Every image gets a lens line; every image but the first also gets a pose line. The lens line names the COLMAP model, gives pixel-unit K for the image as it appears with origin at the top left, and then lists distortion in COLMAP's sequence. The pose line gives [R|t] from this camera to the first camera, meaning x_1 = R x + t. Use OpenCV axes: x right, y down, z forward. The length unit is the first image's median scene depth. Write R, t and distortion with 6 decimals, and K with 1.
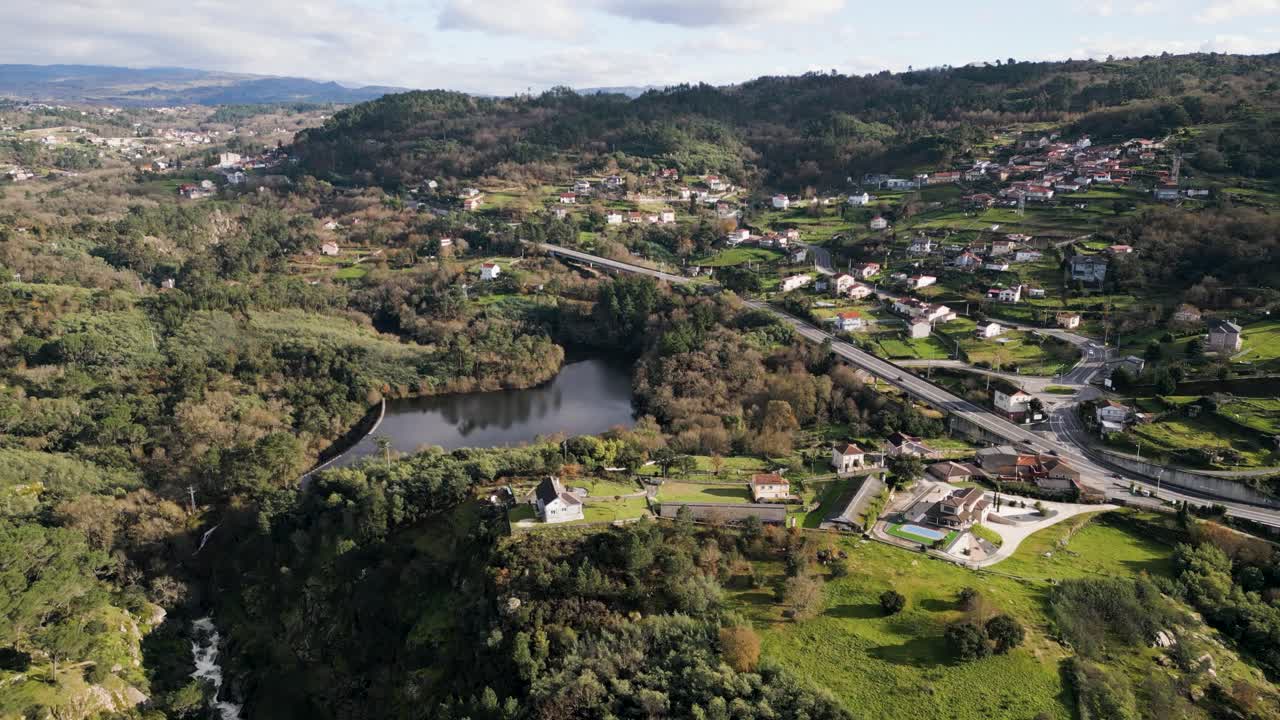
lens RADIAL K [[940.5, 0, 640.0], [0, 940.5, 360.0], [0, 0, 1]] dist [0.091633, -0.087355]
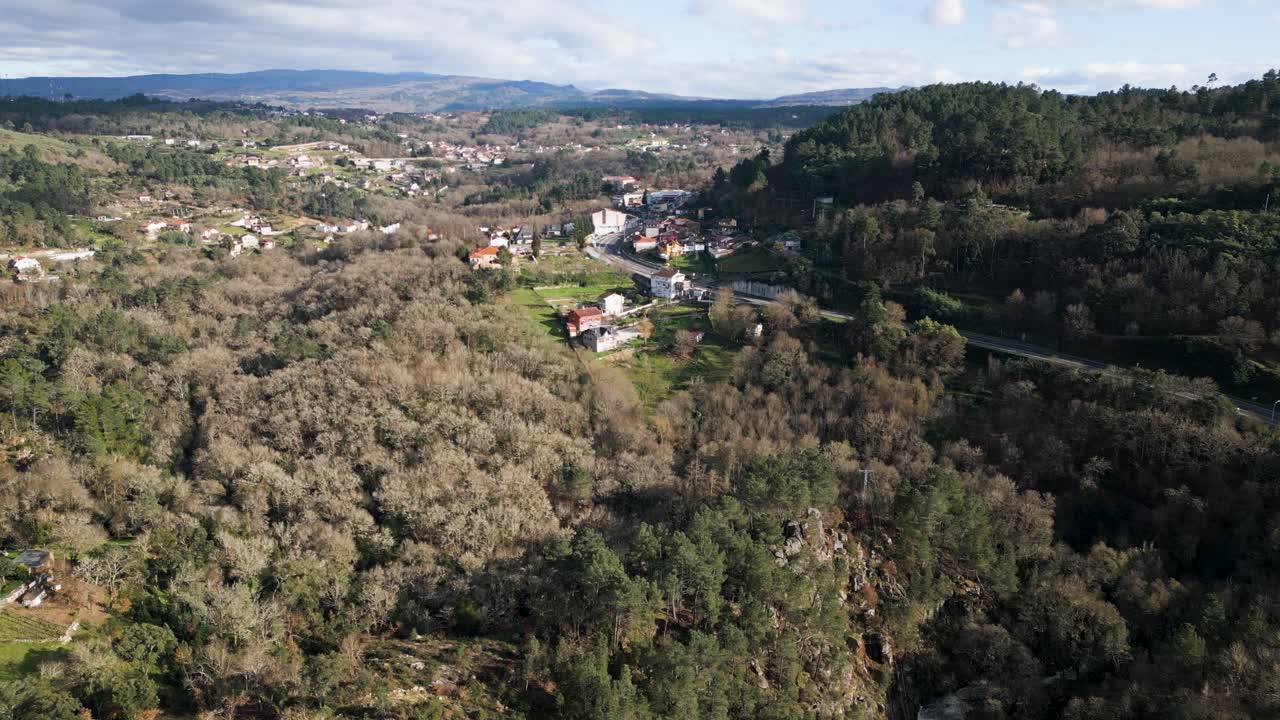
lens RADIAL K [[940.5, 0, 640.0], [0, 940.5, 360.0], [0, 0, 1]] dist [0.091633, -0.087355]
pose [[0.977898, 0.057462, -0.201030, -0.208005], [-0.057977, 0.998312, 0.003328, -0.094196], [0.200882, 0.008400, 0.979579, 0.344196]]
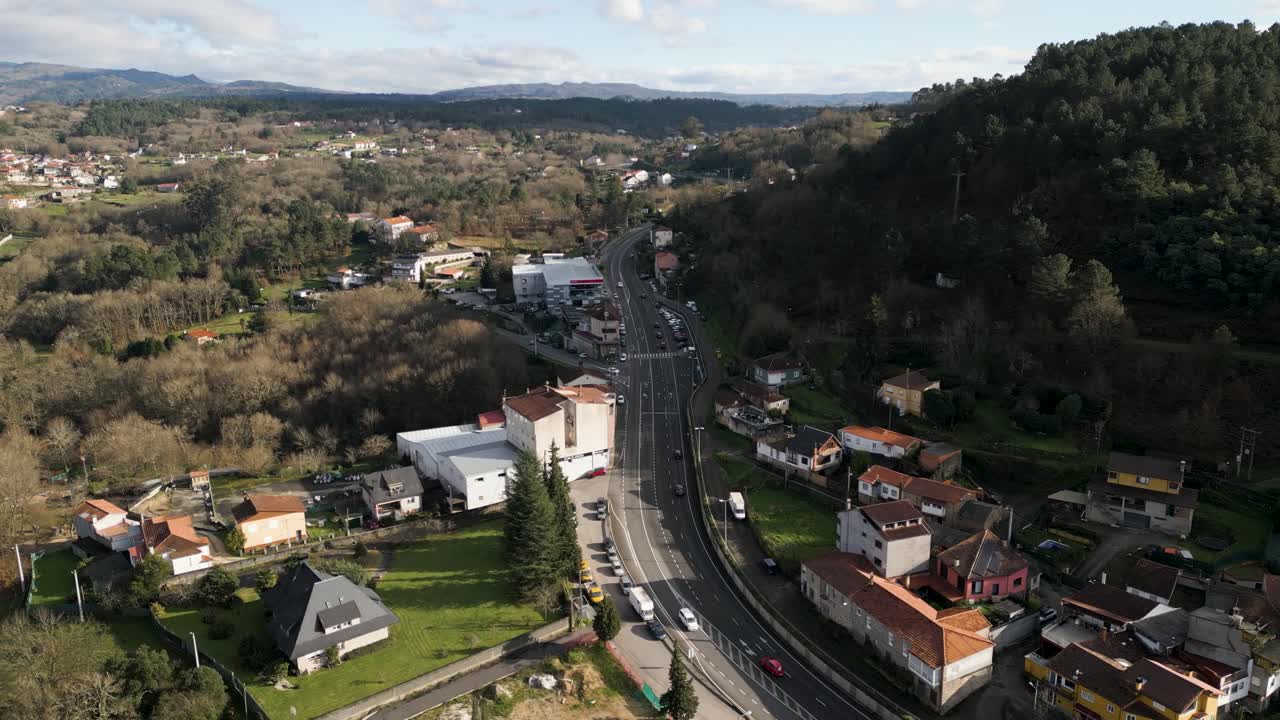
lens RADIAL K [[940.5, 0, 640.0], [0, 940.5, 360.0], [0, 0, 1]] dist [0.091633, -0.087355]
pose [[0.989497, -0.040057, 0.138890, -0.299817], [0.039954, 0.999195, 0.003530, -0.151967], [-0.138920, 0.002056, 0.990301, 0.577995]]
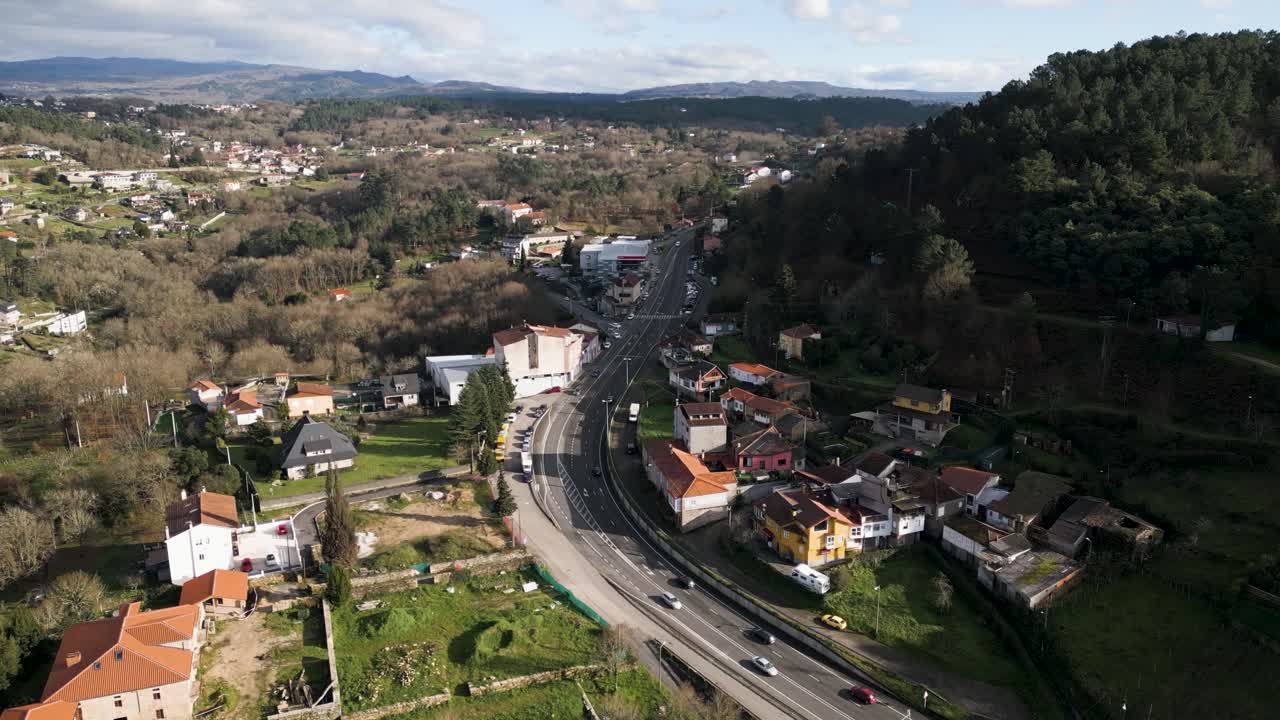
lens RADIAL K [[940.5, 0, 640.0], [0, 940.5, 360.0], [0, 0, 1]] dist [0.091633, -0.087355]
pose [[0.998766, 0.015785, -0.047087, -0.271784], [-0.015675, 0.999873, 0.002709, -0.144252], [0.047124, -0.001968, 0.998887, 0.546040]]
